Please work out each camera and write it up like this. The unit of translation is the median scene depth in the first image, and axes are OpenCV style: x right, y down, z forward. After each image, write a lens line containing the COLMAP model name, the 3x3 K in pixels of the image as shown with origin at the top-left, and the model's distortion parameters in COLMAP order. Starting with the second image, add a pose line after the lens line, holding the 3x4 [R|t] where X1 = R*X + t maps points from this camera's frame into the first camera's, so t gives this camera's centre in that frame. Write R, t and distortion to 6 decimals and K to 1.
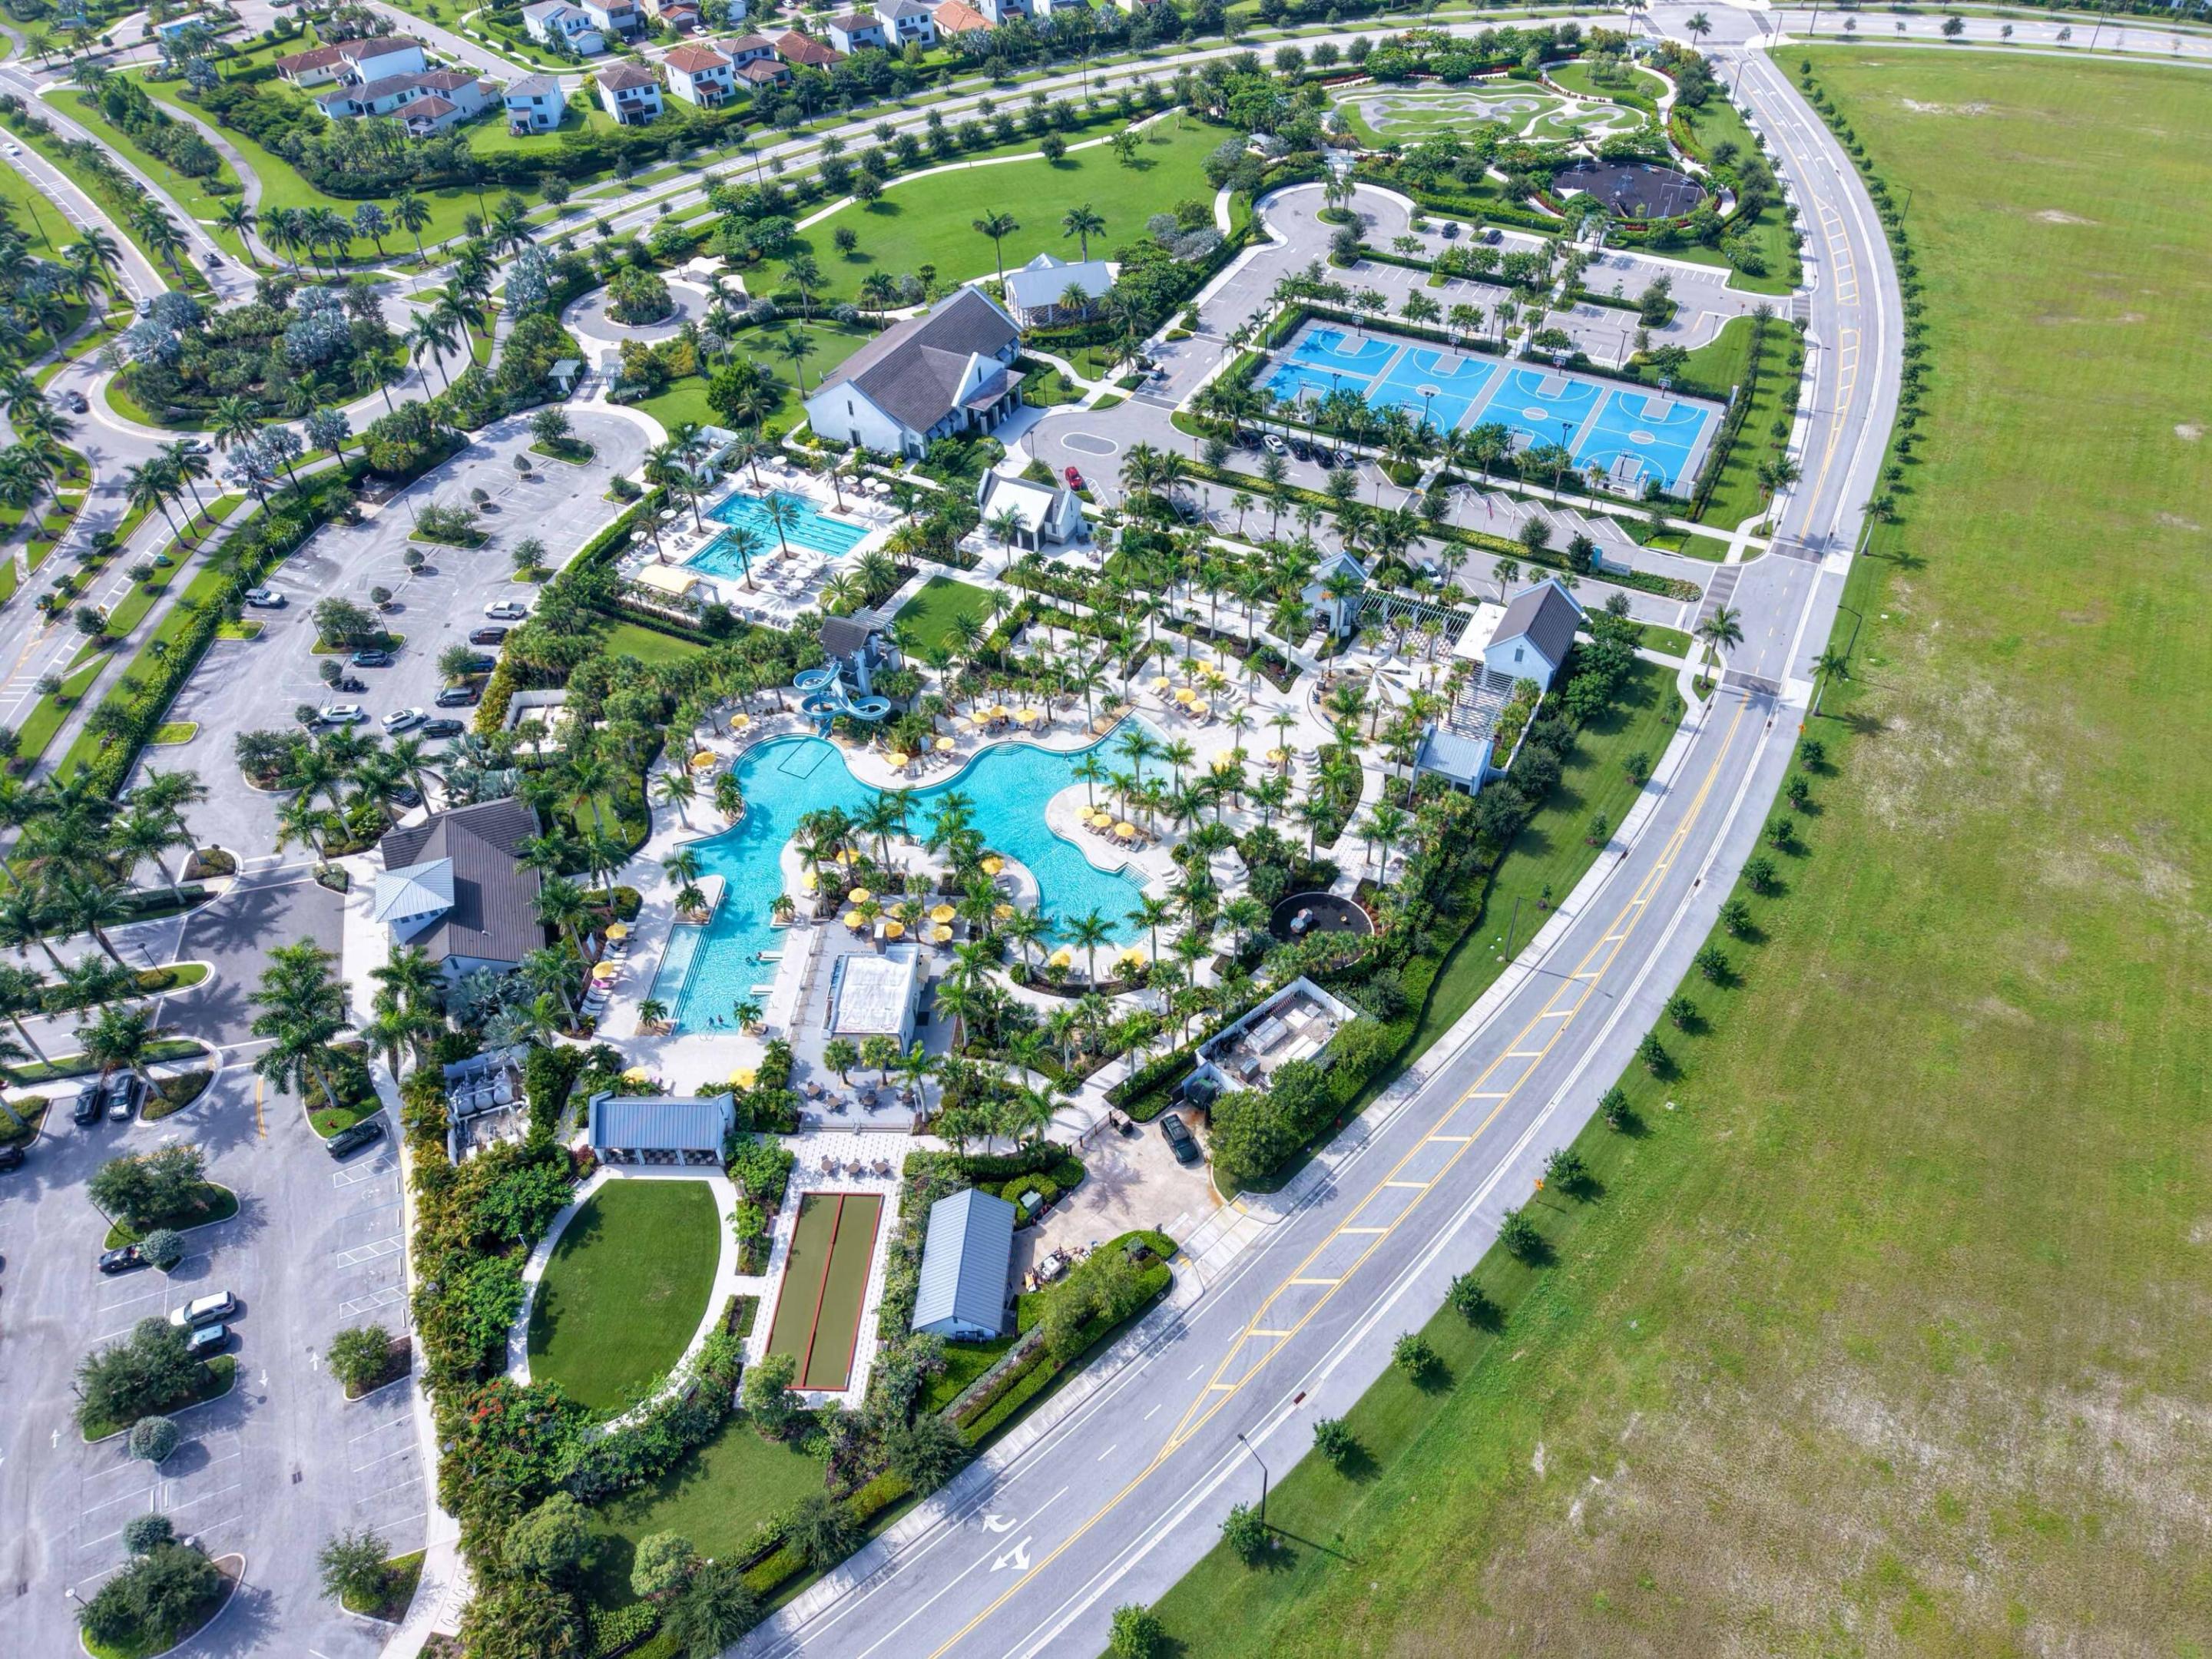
lens RADIAL K [[1497.1, 0, 1106.0], [0, 1497.1, 829.5], [0, 0, 1]] dist [0.052391, -0.046268]
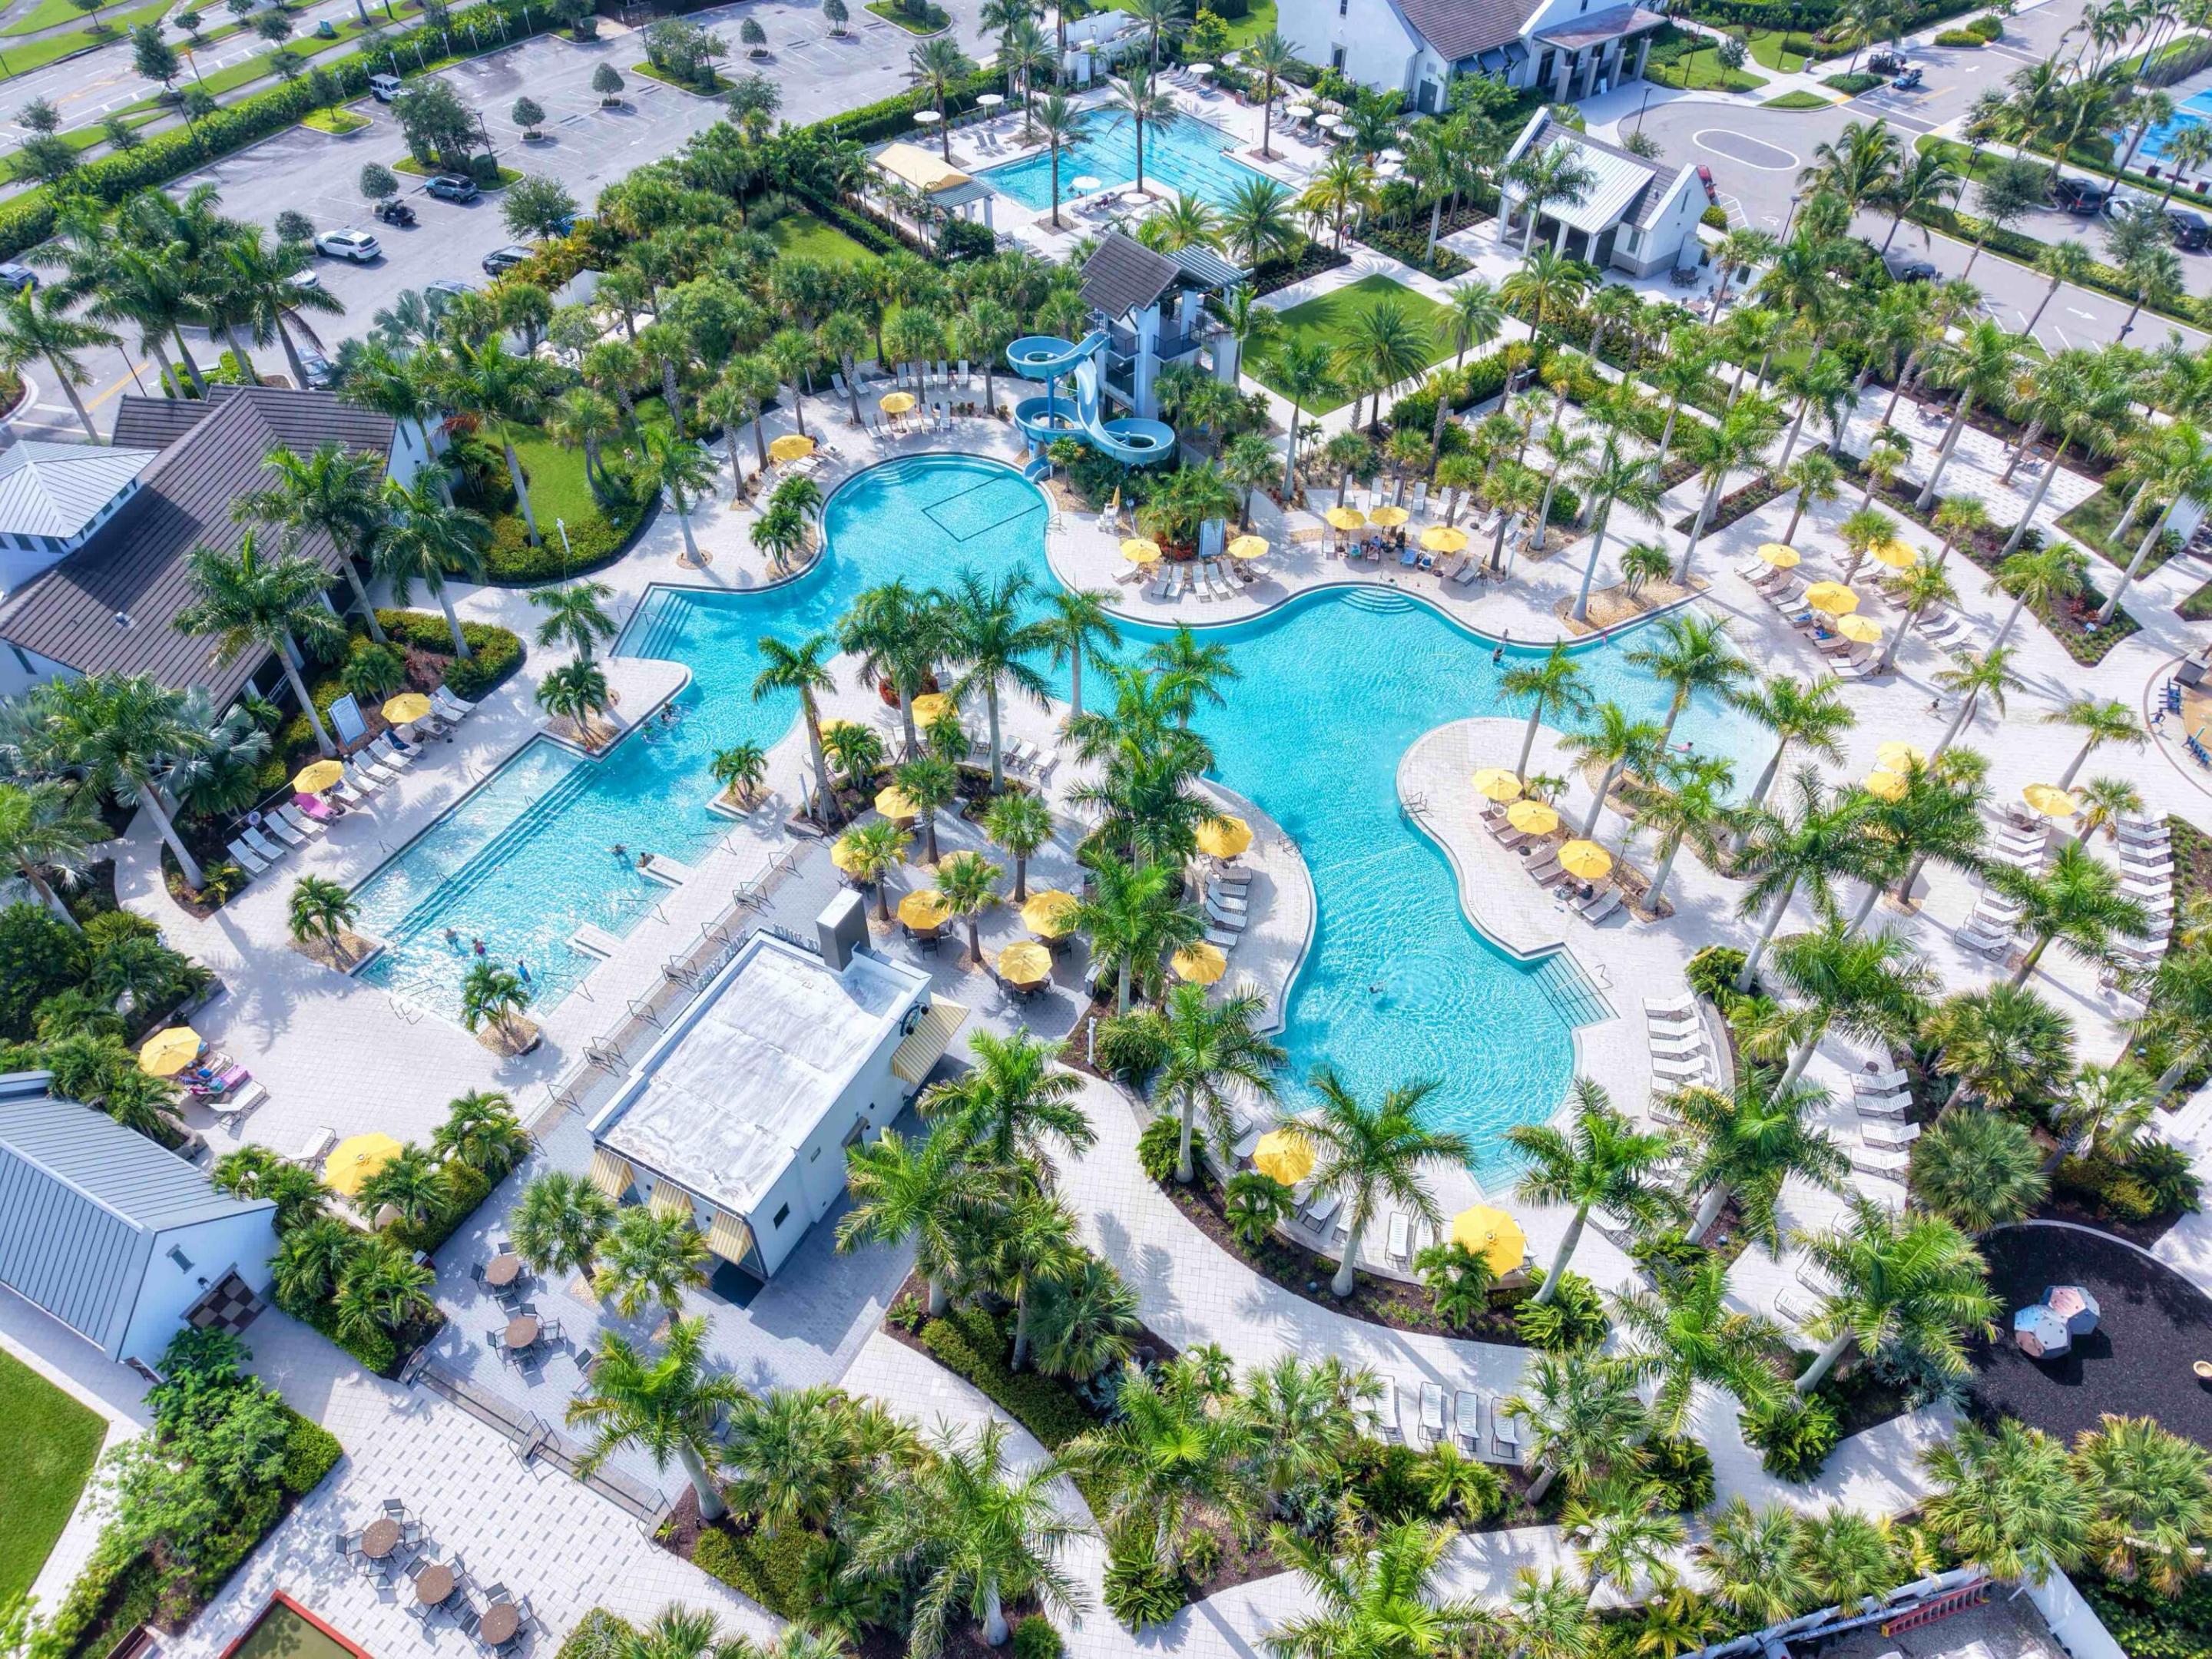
lens RADIAL K [[1497.1, 0, 1106.0], [0, 1497.1, 829.5], [0, 0, 1]] dist [0.052391, -0.046268]
pose [[0.911390, 0.321967, -0.256330, -0.002598], [-0.310020, 0.946751, 0.086893, -0.002441], [0.270657, 0.000274, 0.962676, 0.536986]]
